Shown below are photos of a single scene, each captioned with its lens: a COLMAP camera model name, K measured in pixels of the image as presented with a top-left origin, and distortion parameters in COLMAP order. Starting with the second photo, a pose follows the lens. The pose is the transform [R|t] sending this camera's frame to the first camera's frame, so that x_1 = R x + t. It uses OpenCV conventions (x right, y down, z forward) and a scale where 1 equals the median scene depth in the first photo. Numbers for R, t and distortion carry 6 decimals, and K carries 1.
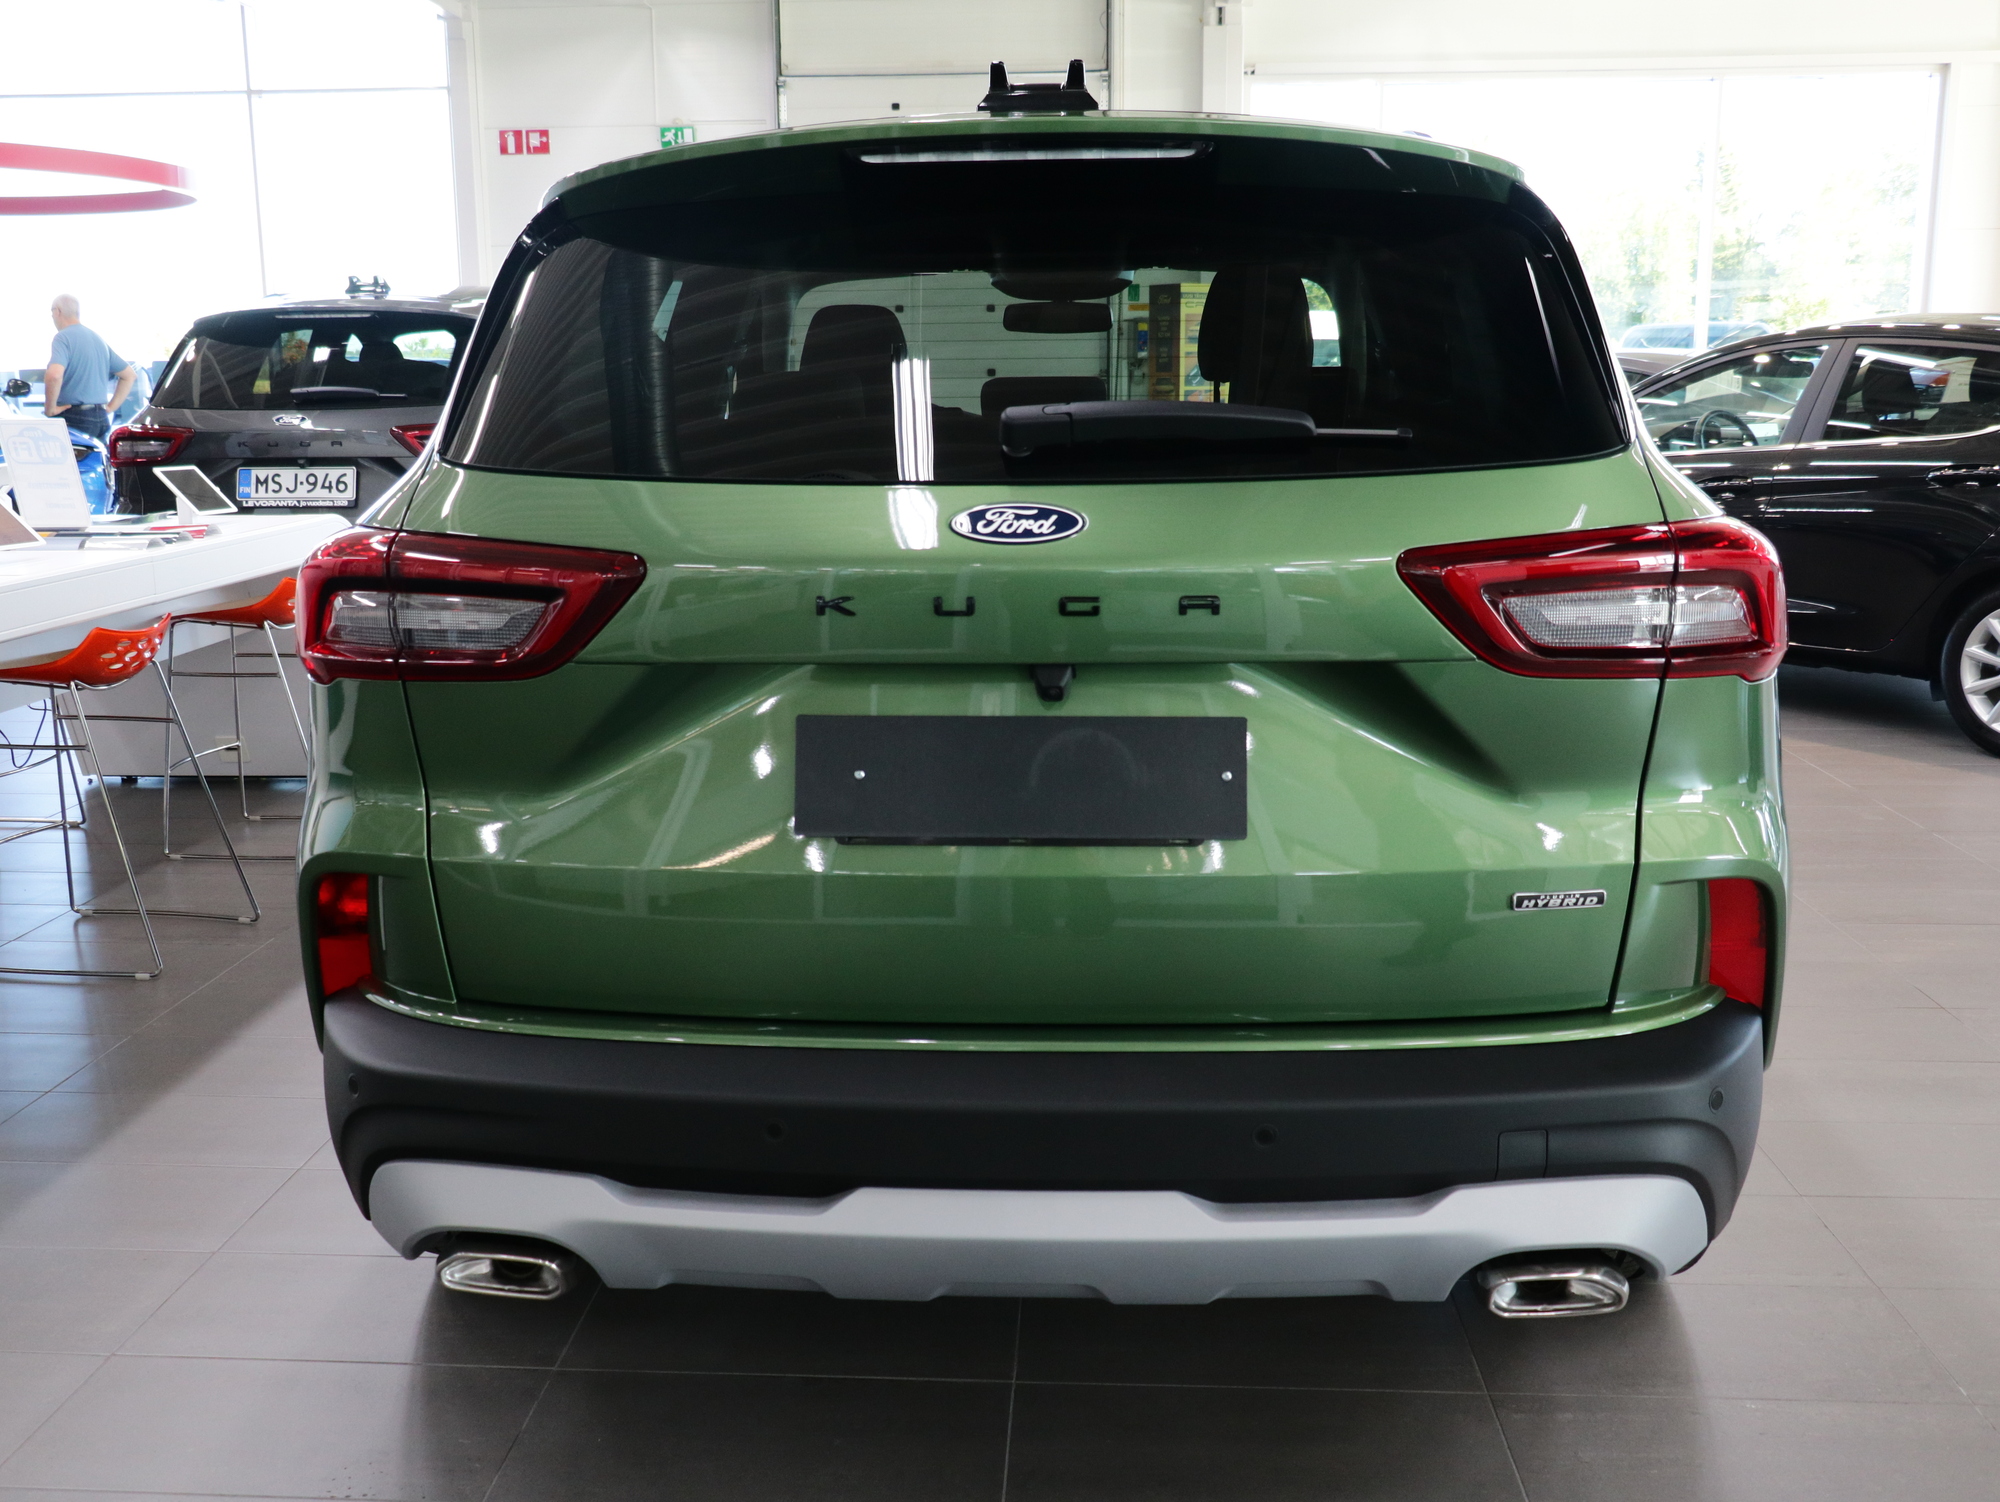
lens RADIAL K [[1875.5, 0, 1000.0], [0, 1875.5, 751.0], [0, 0, 1]] dist [-0.007276, 0.003768]
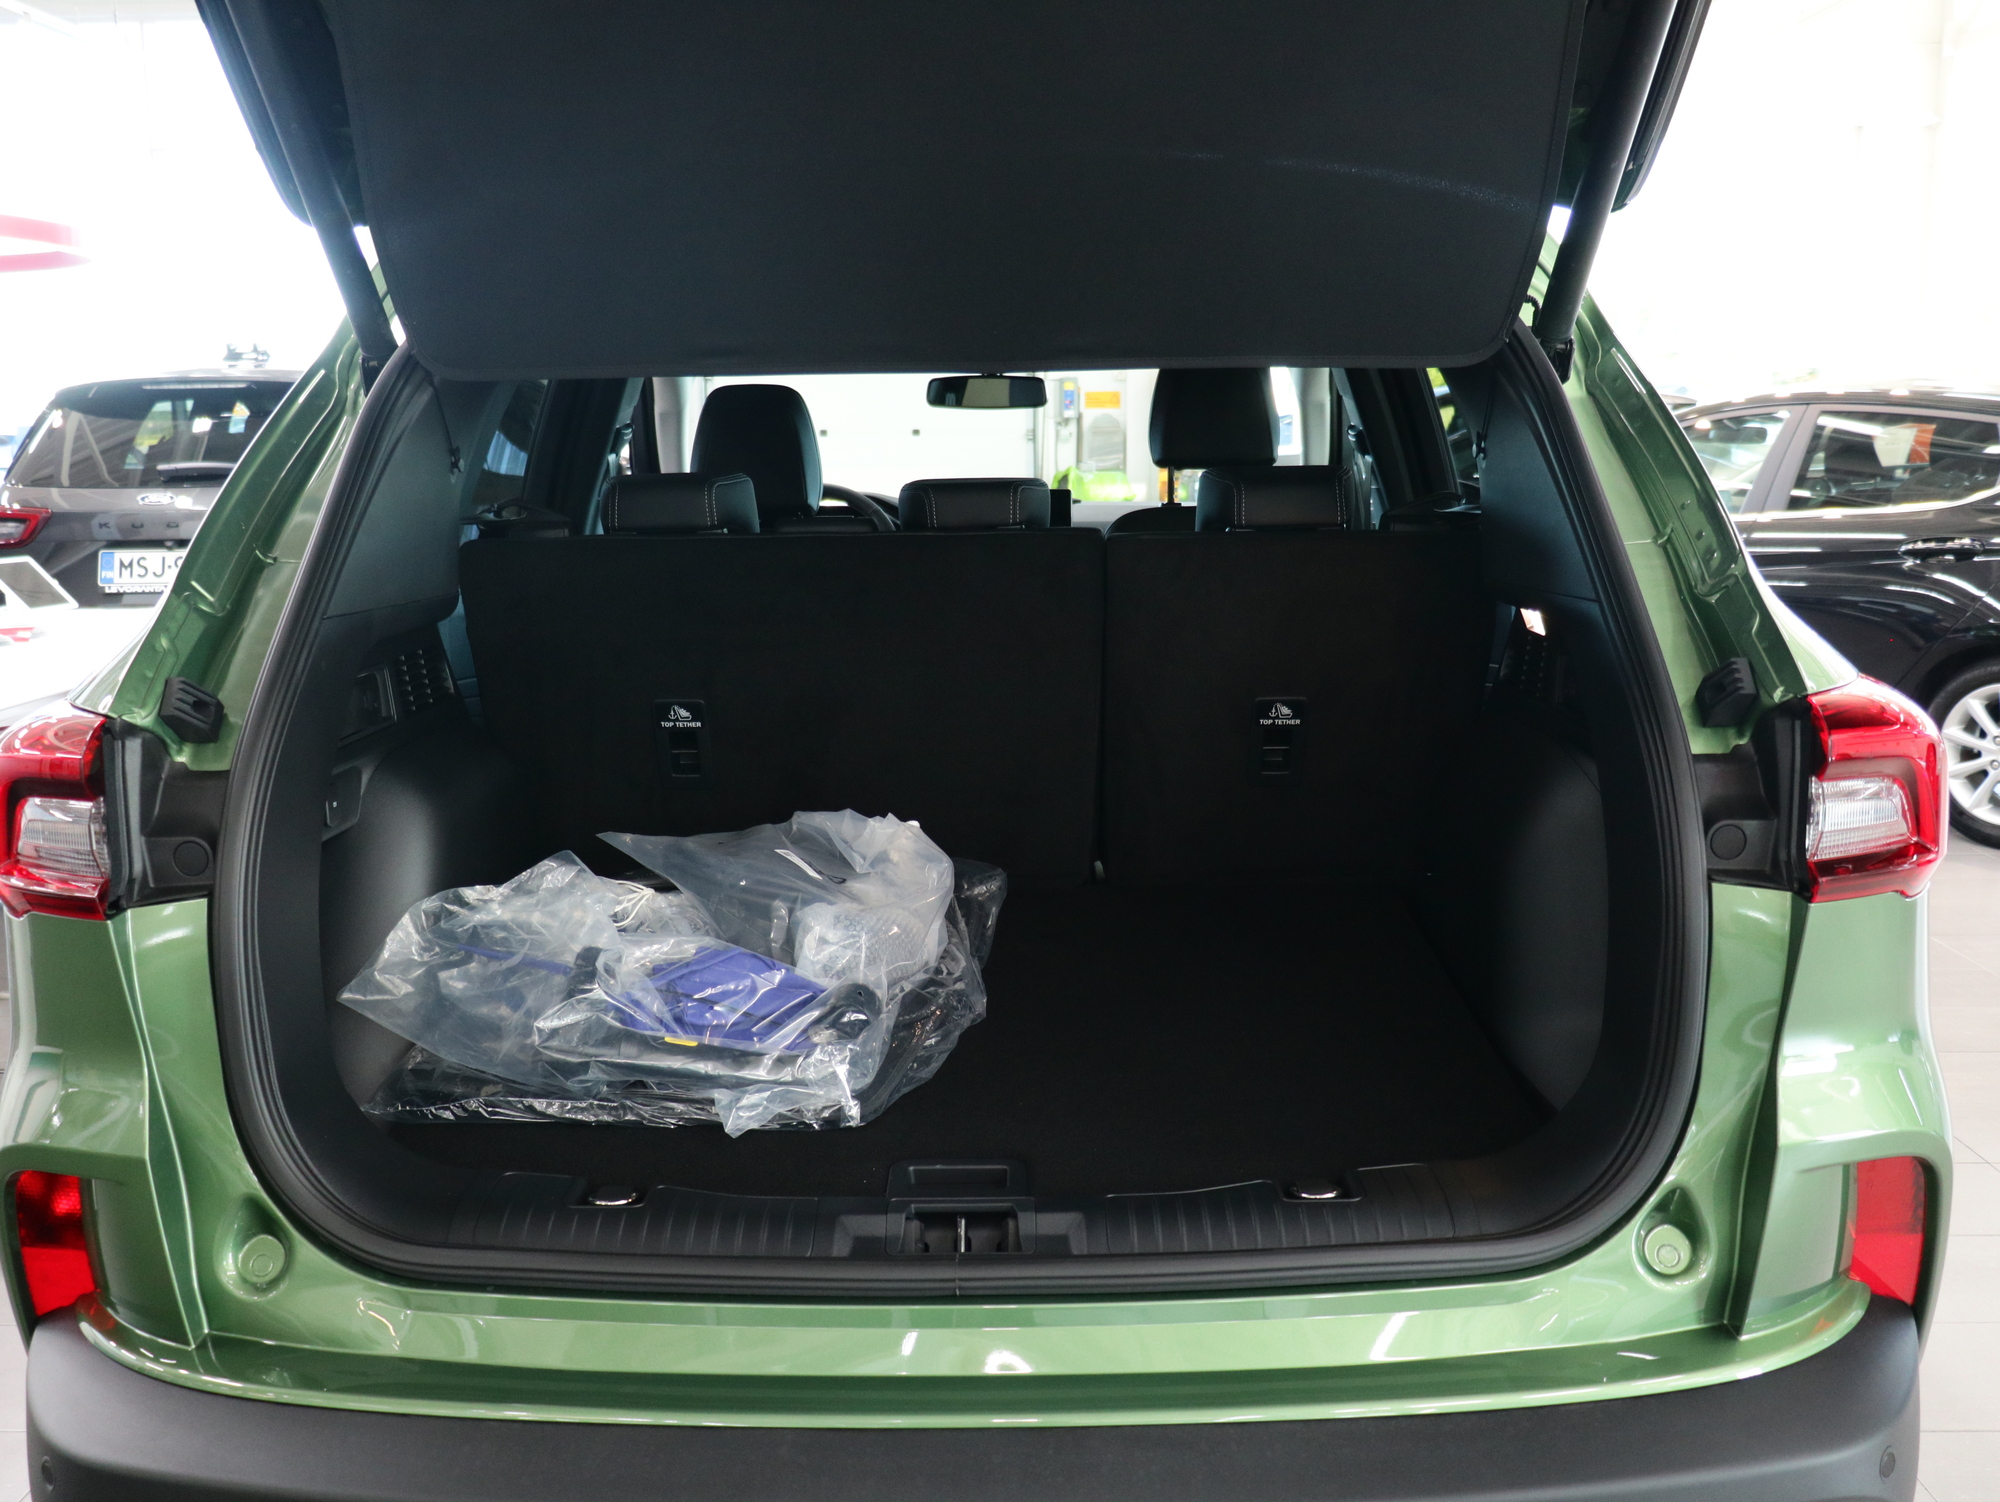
lens RADIAL K [[1875.5, 0, 1000.0], [0, 1875.5, 751.0], [0, 0, 1]] dist [-0.007276, 0.003768]
pose [[0.999275, -0.008885, 0.037014, 0.000541], [0.009980, 0.999515, -0.029497, -0.021046], [-0.036734, 0.029845, 0.998879, 0.066775]]
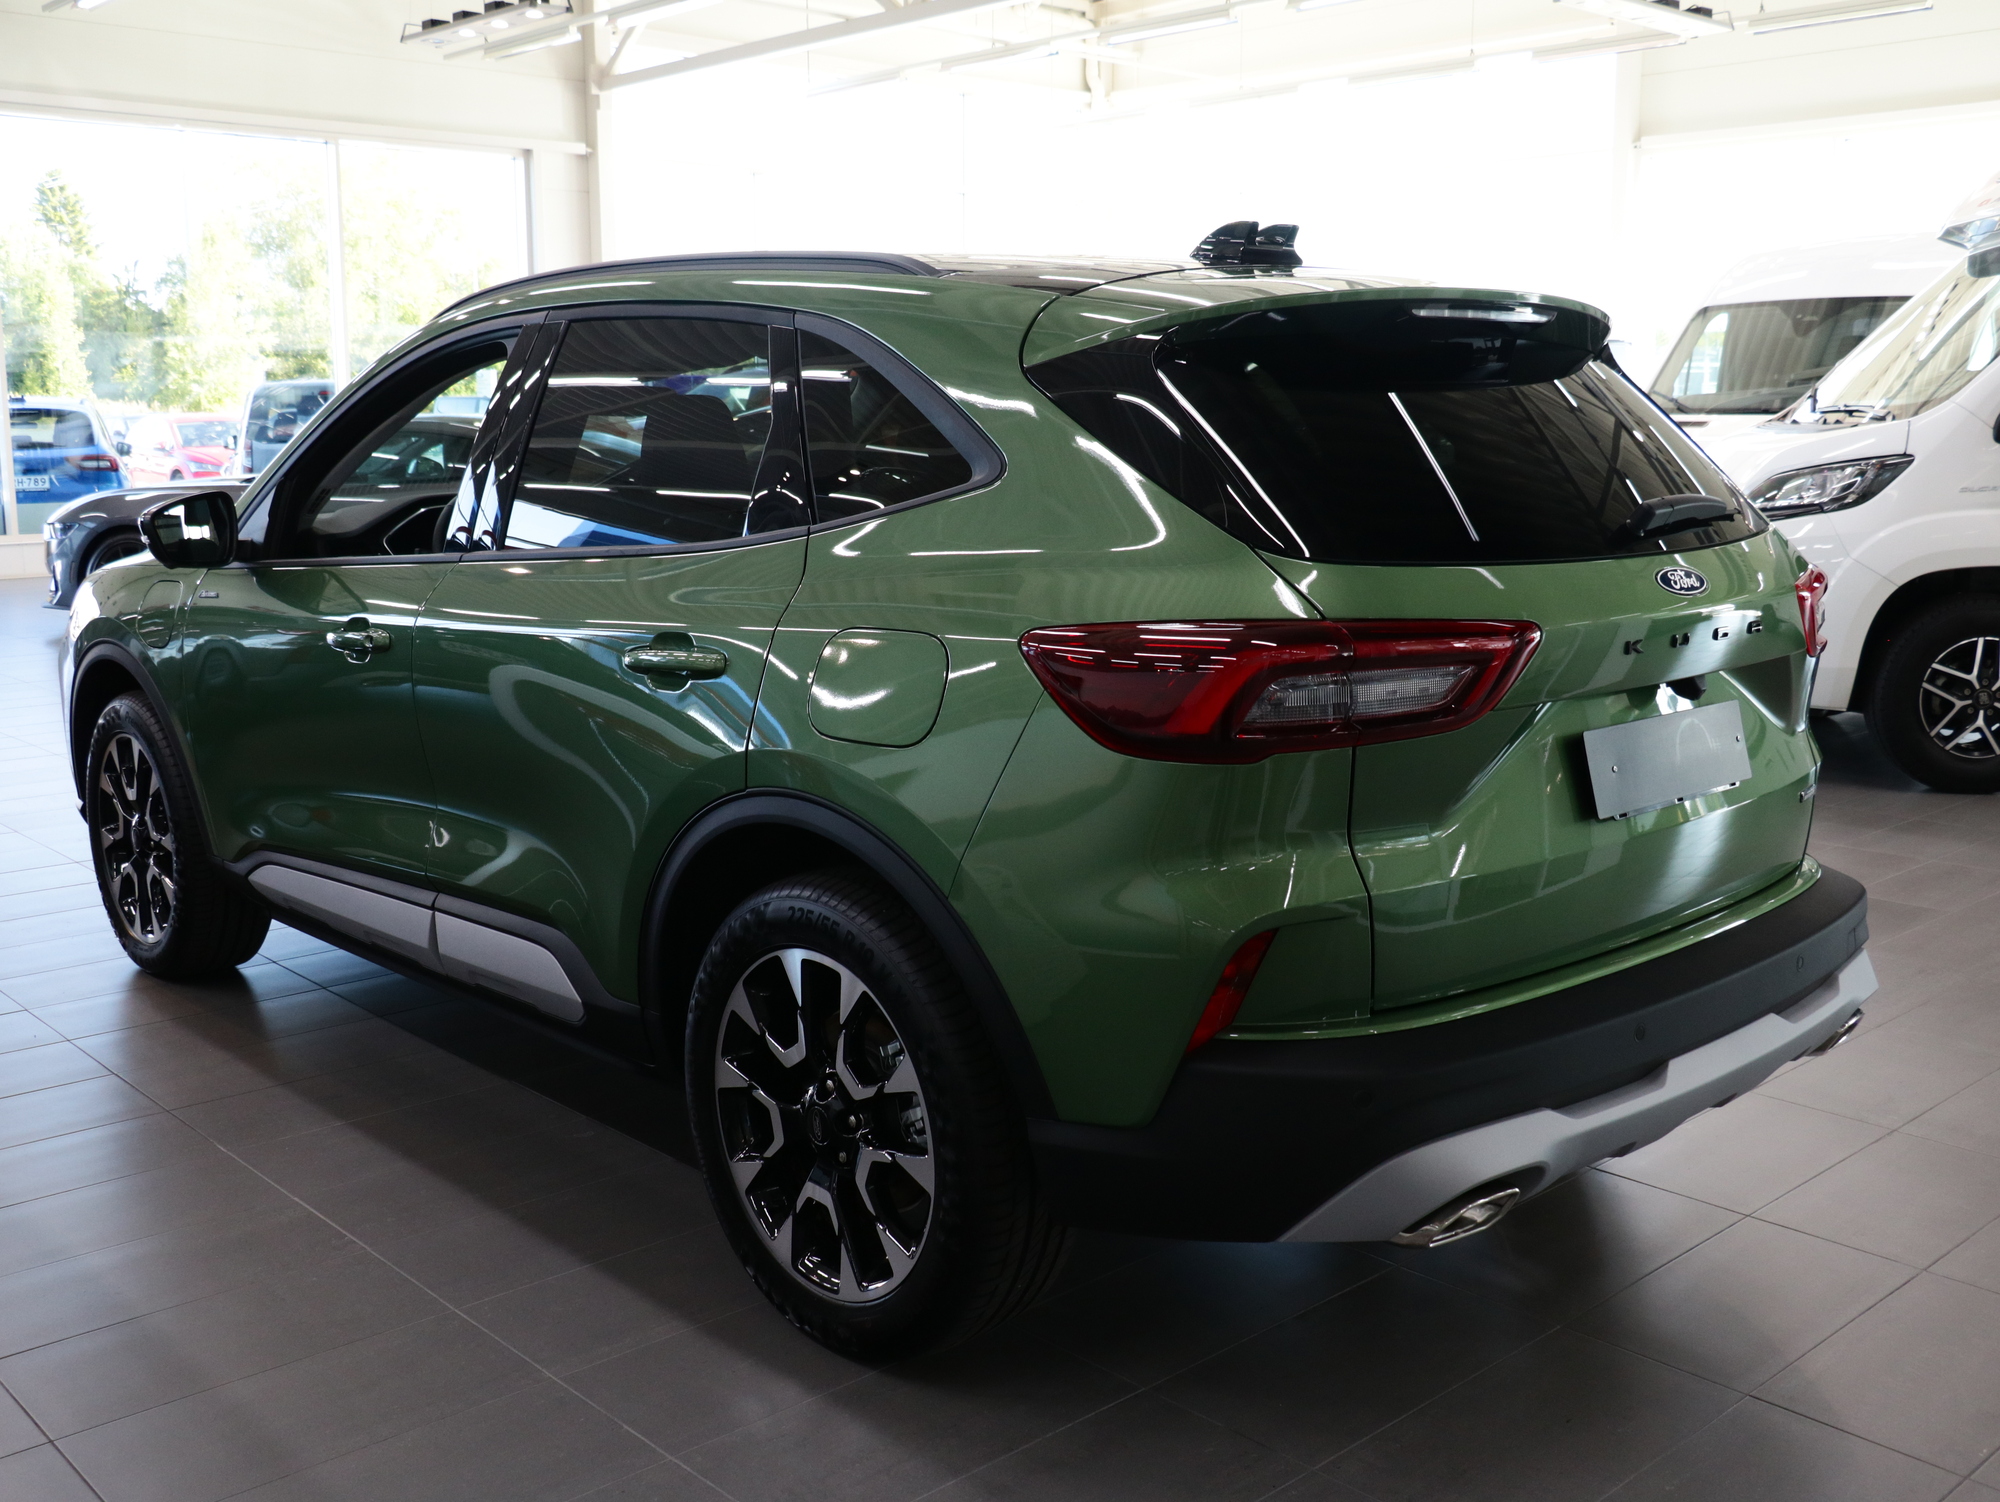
lens RADIAL K [[1945.5, 0, 1000.0], [0, 1945.5, 751.0], [0, 0, 1]] dist [-0.016045, -0.010037]
pose [[0.689477, -0.121705, 0.714009, -0.357926], [0.143986, 0.989138, 0.029563, -0.027631], [-0.709852, 0.082424, 0.699512, 0.082594]]
